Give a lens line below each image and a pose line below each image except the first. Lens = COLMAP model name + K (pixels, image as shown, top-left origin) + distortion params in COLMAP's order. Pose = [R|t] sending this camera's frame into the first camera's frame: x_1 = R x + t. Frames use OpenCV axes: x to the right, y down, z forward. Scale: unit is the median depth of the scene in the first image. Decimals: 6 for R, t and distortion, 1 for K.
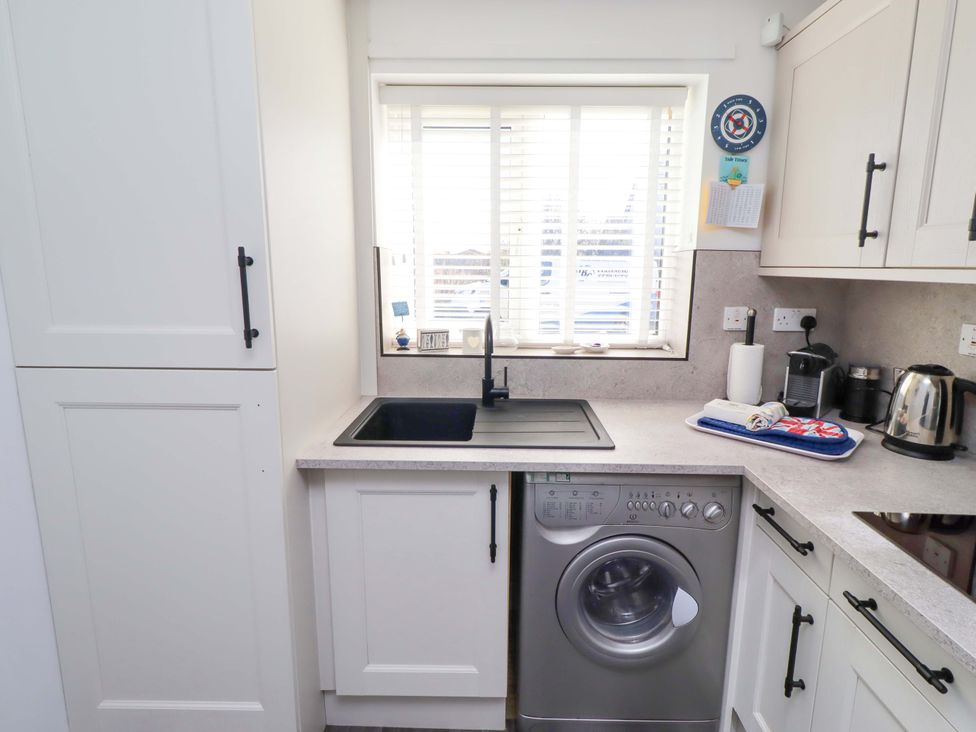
lens RADIAL K [[508.7, 0, 490.1], [0, 508.7, 353.8], [0, 0, 1]] dist [0.000330, 0.000204]
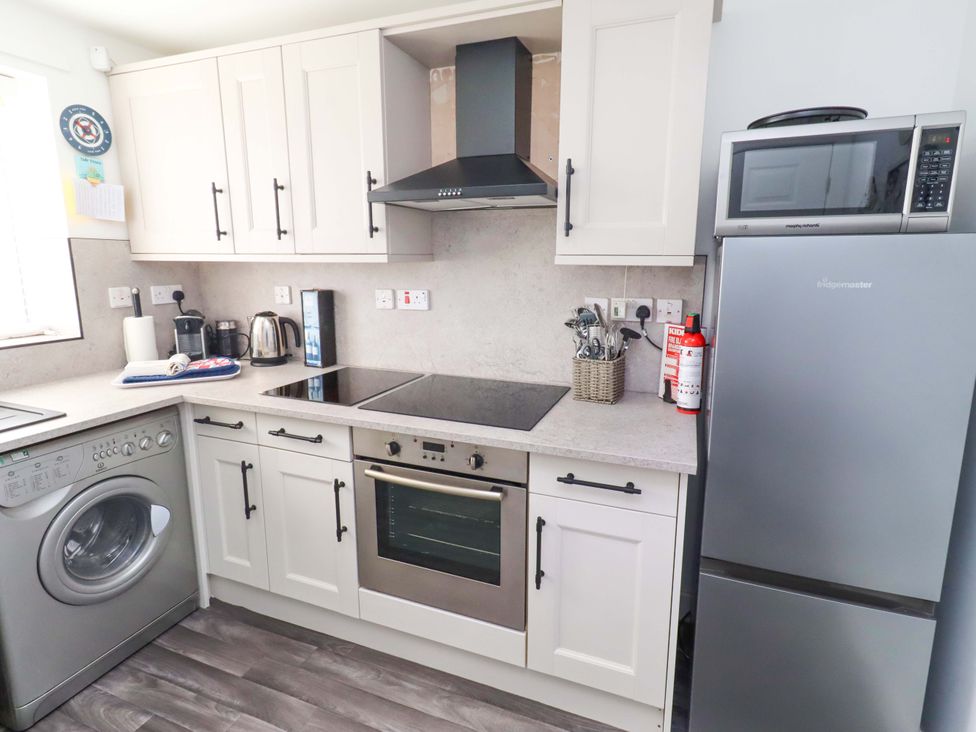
lens RADIAL K [[512.8, 0, 497.4], [0, 512.8, 347.0], [0, 0, 1]] dist [-0.000290, -0.000702]
pose [[0.341231, -0.167779, 0.924885, -0.363169], [0.157756, 0.980207, 0.119612, 0.042916], [-0.926647, 0.105091, 0.360945, -0.245916]]
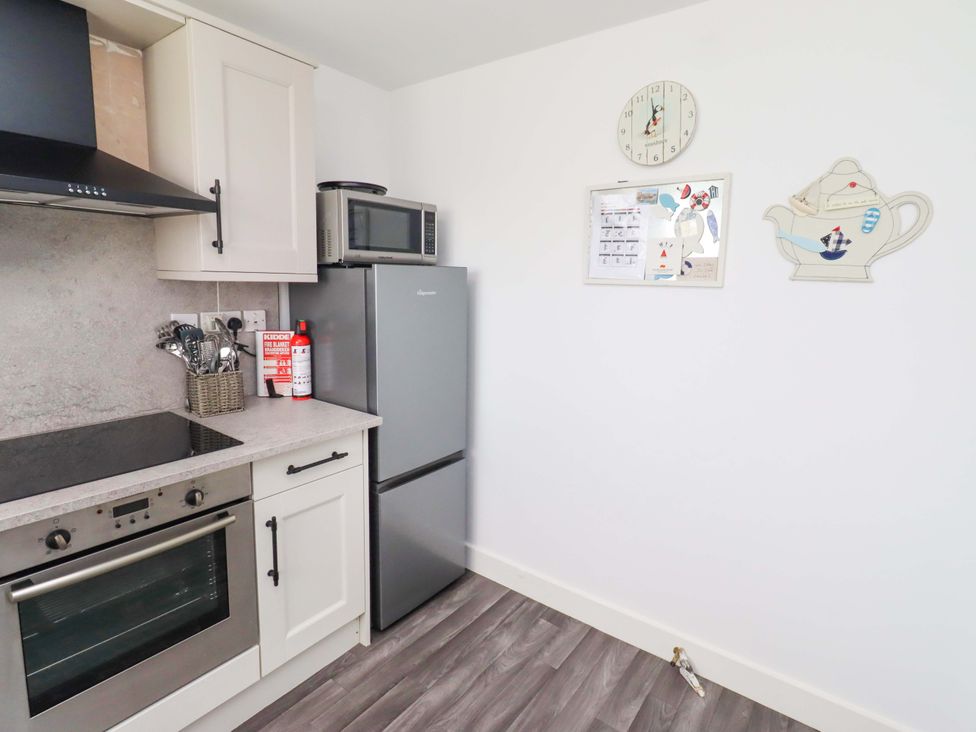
lens RADIAL K [[509.5, 0, 487.1], [0, 509.5, 348.7], [0, 0, 1]] dist [-0.000828, -0.001379]
pose [[-0.813823, -0.101745, 0.572137, -0.389852], [0.070387, 0.960045, 0.270849, -0.062324], [-0.576835, 0.260694, -0.774145, 0.378926]]
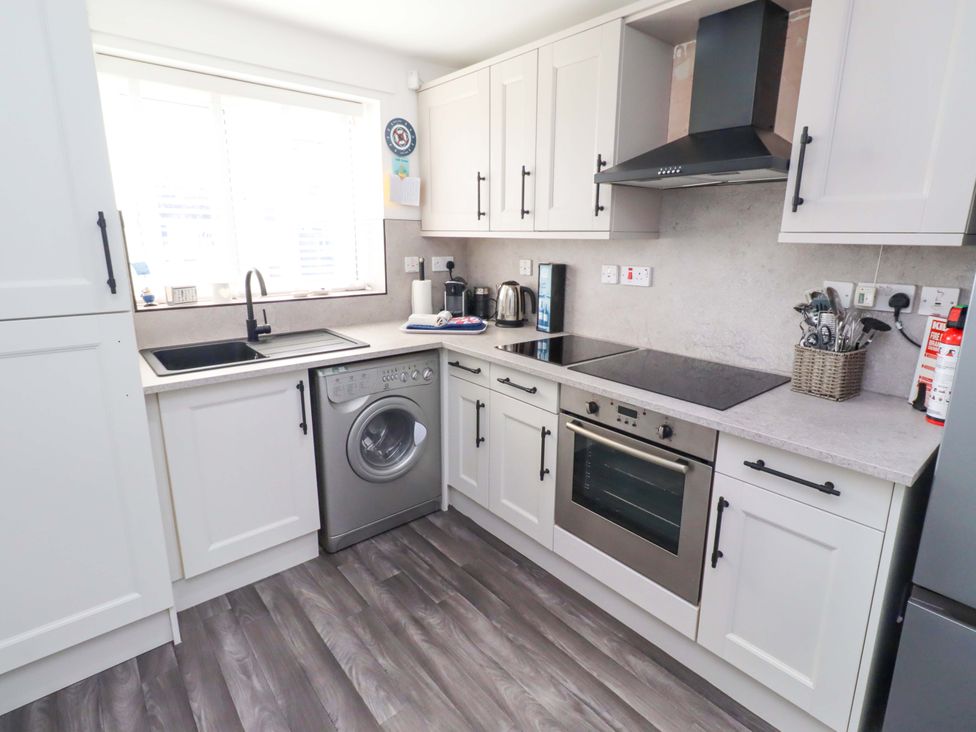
lens RADIAL K [[509.5, 0, 487.1], [0, 509.5, 348.7], [0, 0, 1]] dist [-0.000828, -0.001379]
pose [[0.757821, -0.142033, 0.636816, -0.393625], [0.106143, 0.989854, 0.094461, 0.066773], [-0.643771, -0.003991, 0.765208, -0.358943]]
